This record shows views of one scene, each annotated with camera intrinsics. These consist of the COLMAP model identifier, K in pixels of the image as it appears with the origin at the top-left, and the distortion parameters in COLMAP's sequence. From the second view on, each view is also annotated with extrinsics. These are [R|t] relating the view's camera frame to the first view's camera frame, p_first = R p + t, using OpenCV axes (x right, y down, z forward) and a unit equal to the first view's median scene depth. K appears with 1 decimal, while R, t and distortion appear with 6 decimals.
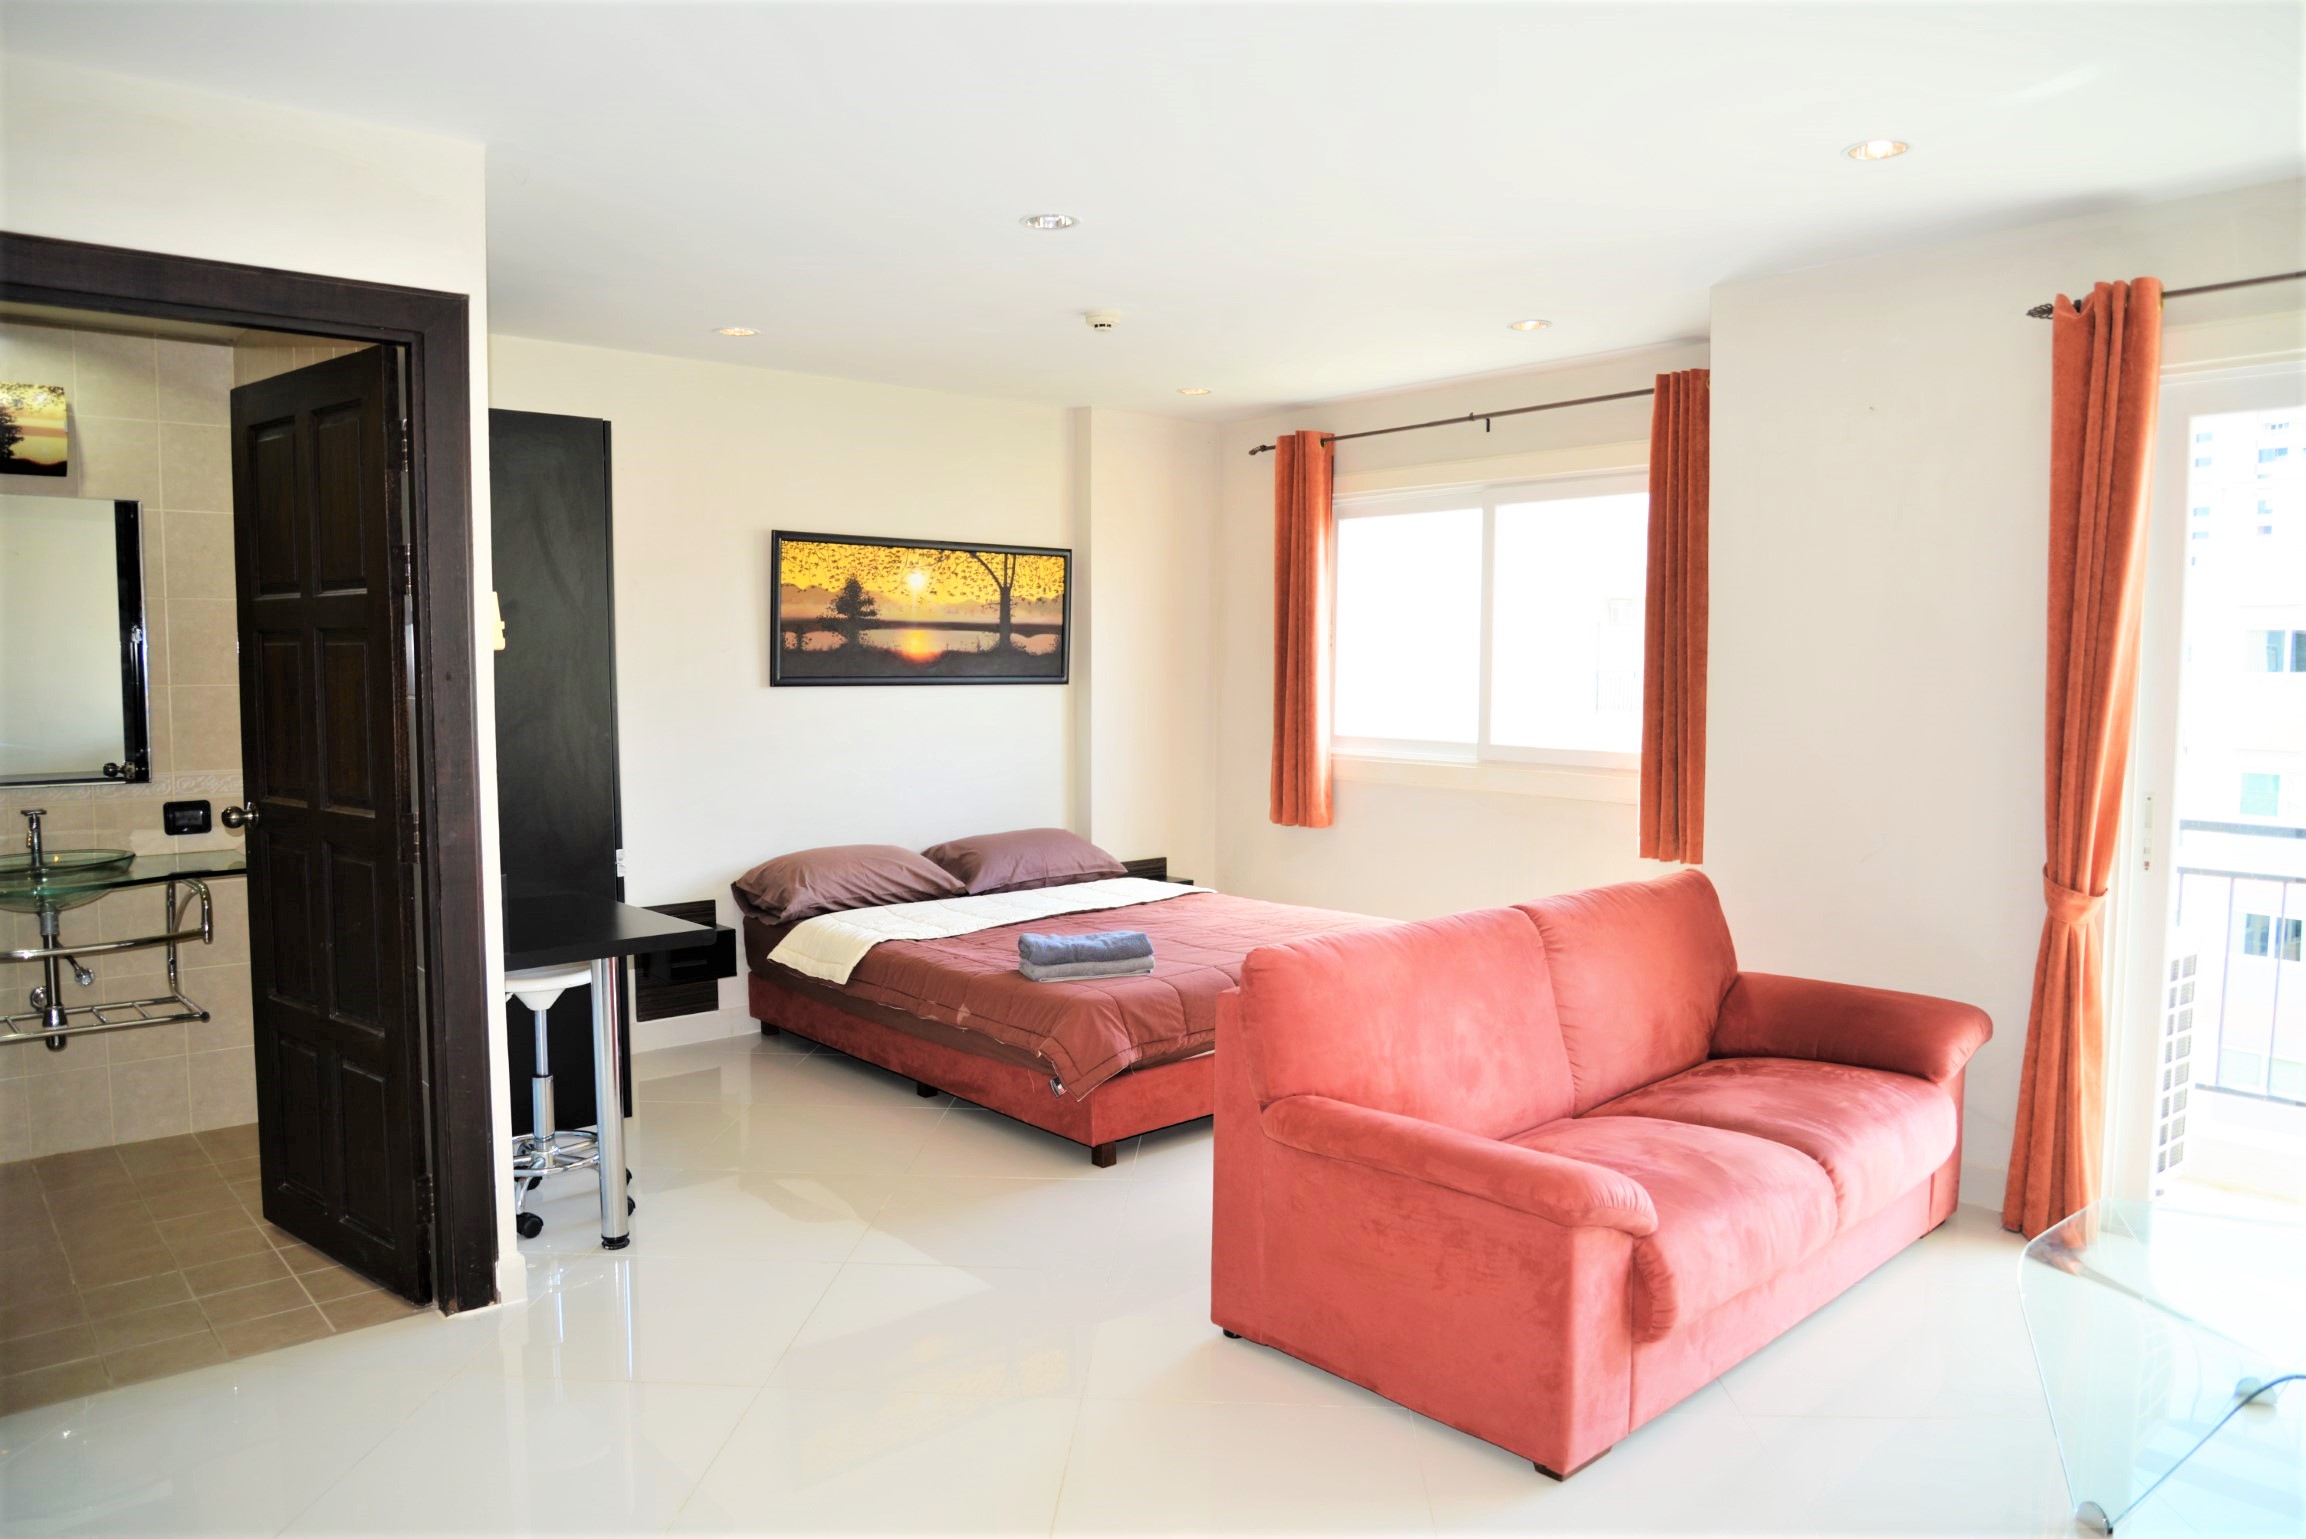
lens RADIAL K [[1547.1, 0, 1154.8], [0, 1547.1, 779.7], [0, 0, 1]] dist [-0.050879, 0.008216]
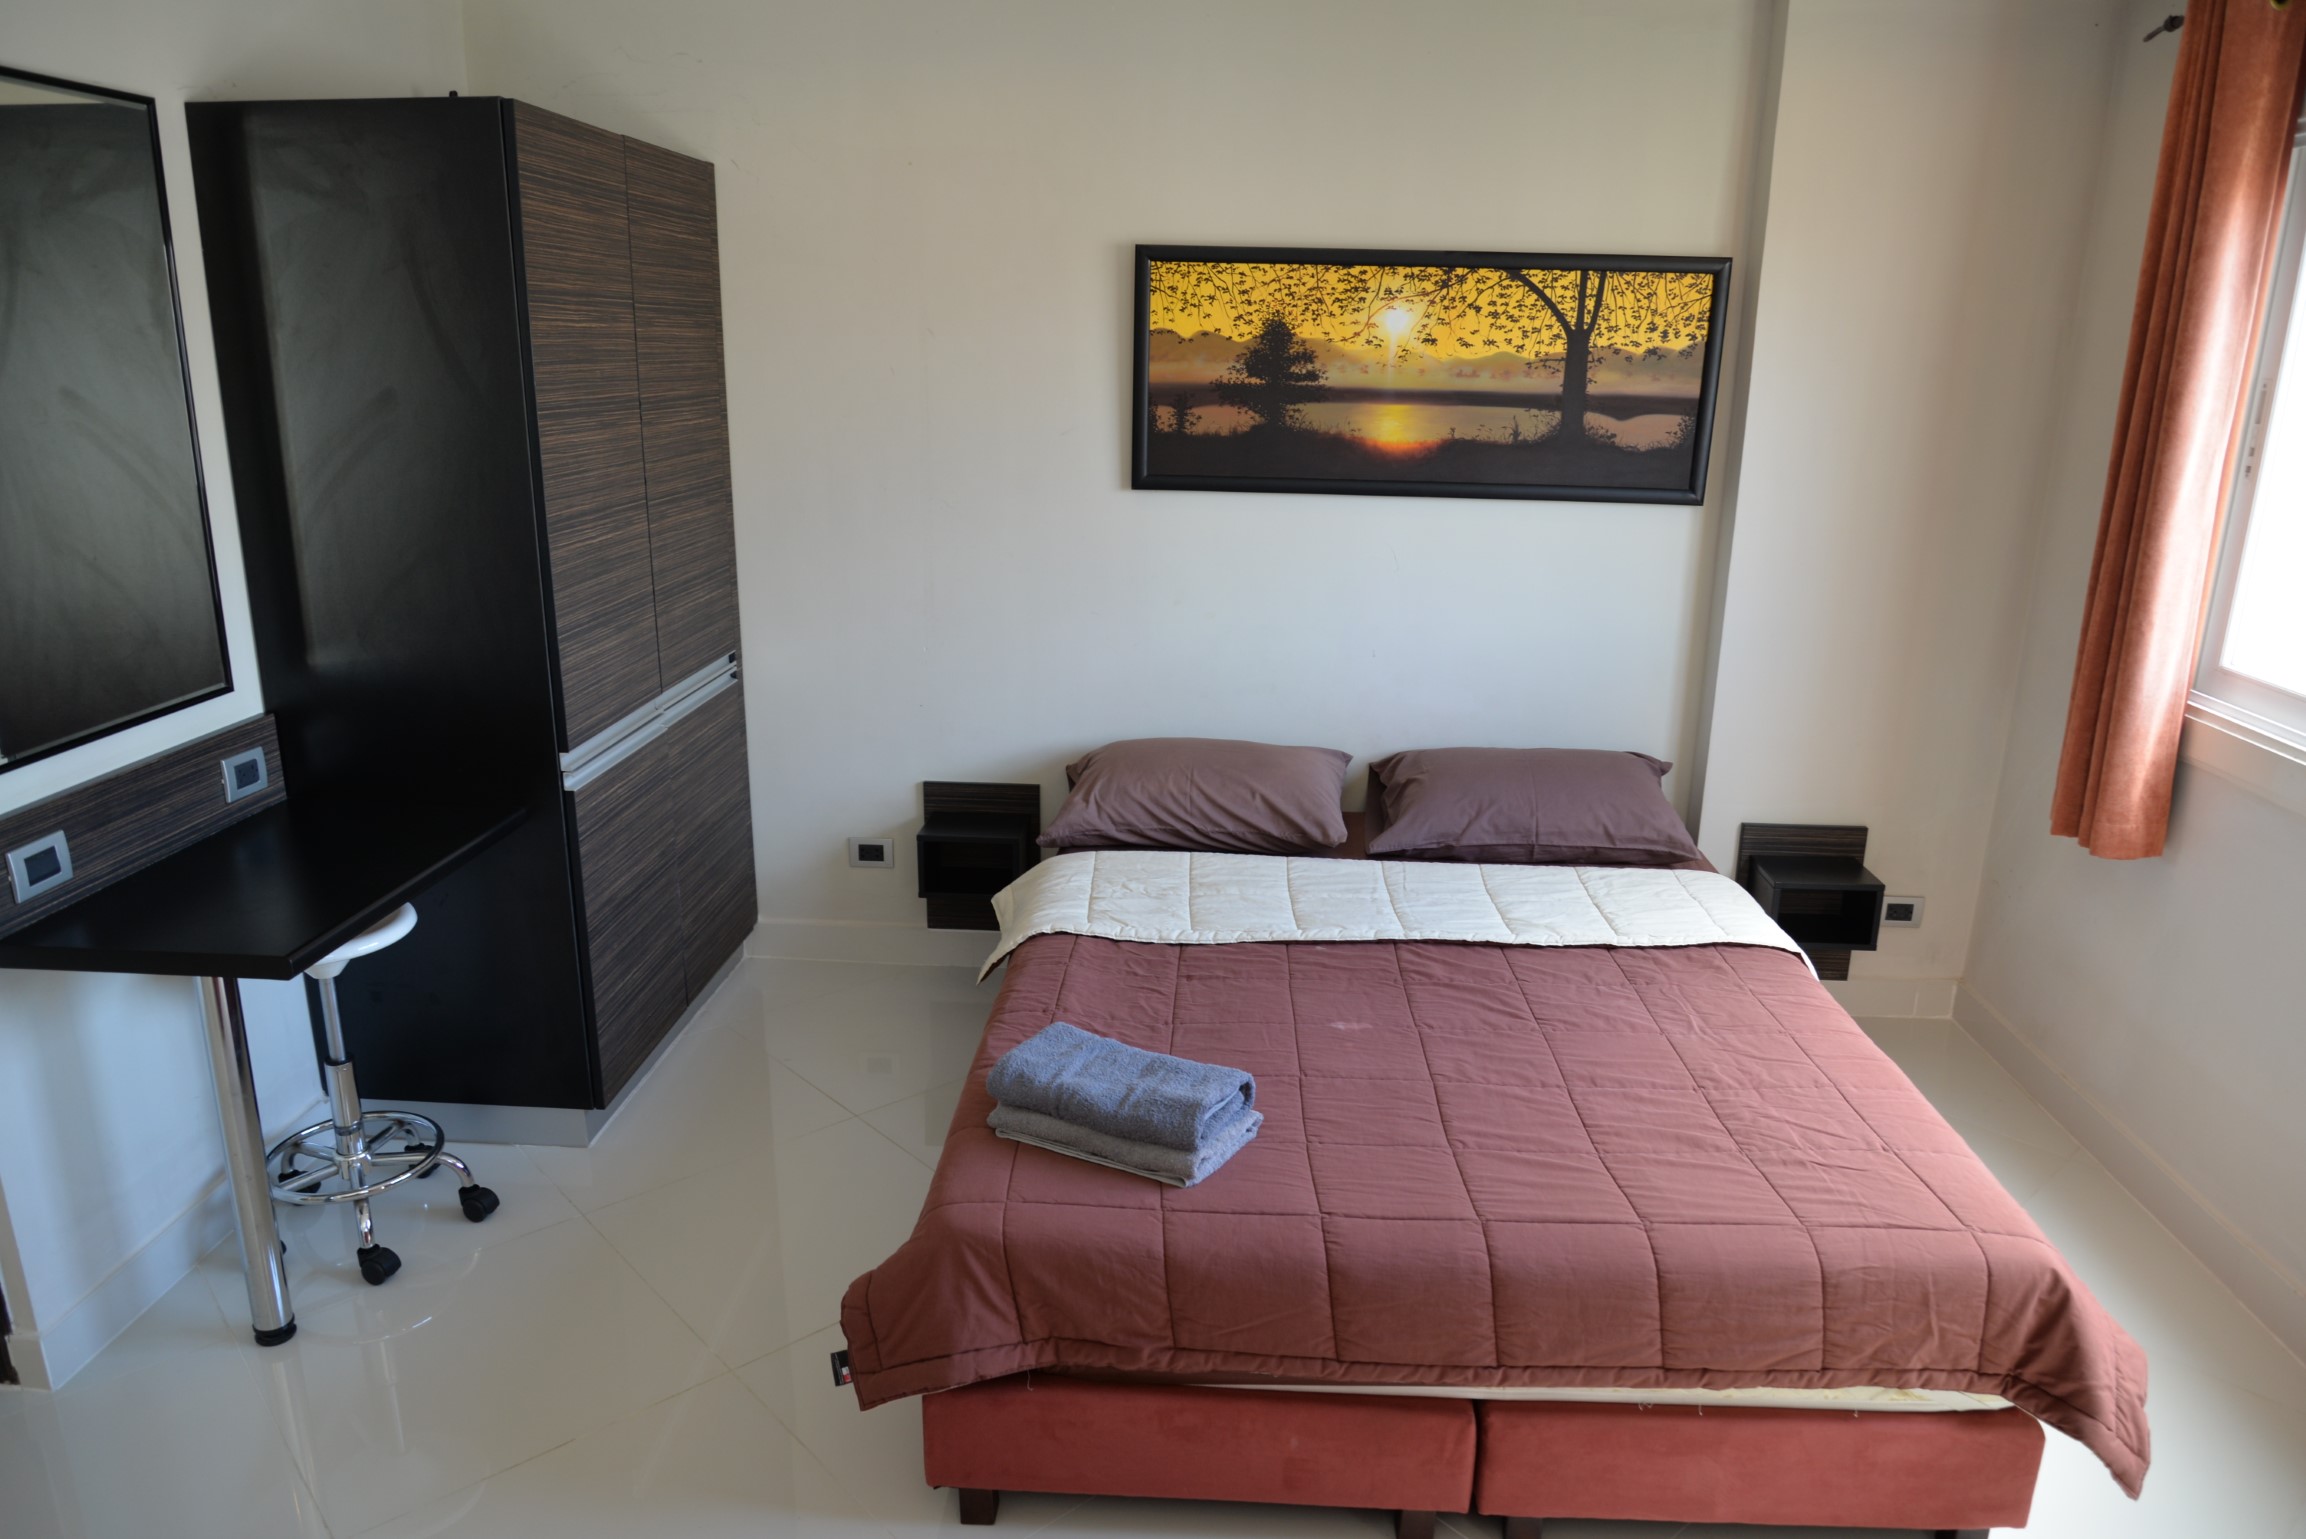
lens RADIAL K [[1547.1, 0, 1133.3], [0, 1547.1, 768.9], [0, 0, 1]] dist [-0.050879, 0.008216]
pose [[0.705334, 0.199035, -0.680359, 0.214878], [-0.068425, 0.974408, 0.214120, -0.079487], [0.705565, -0.104473, 0.700902, 0.484334]]
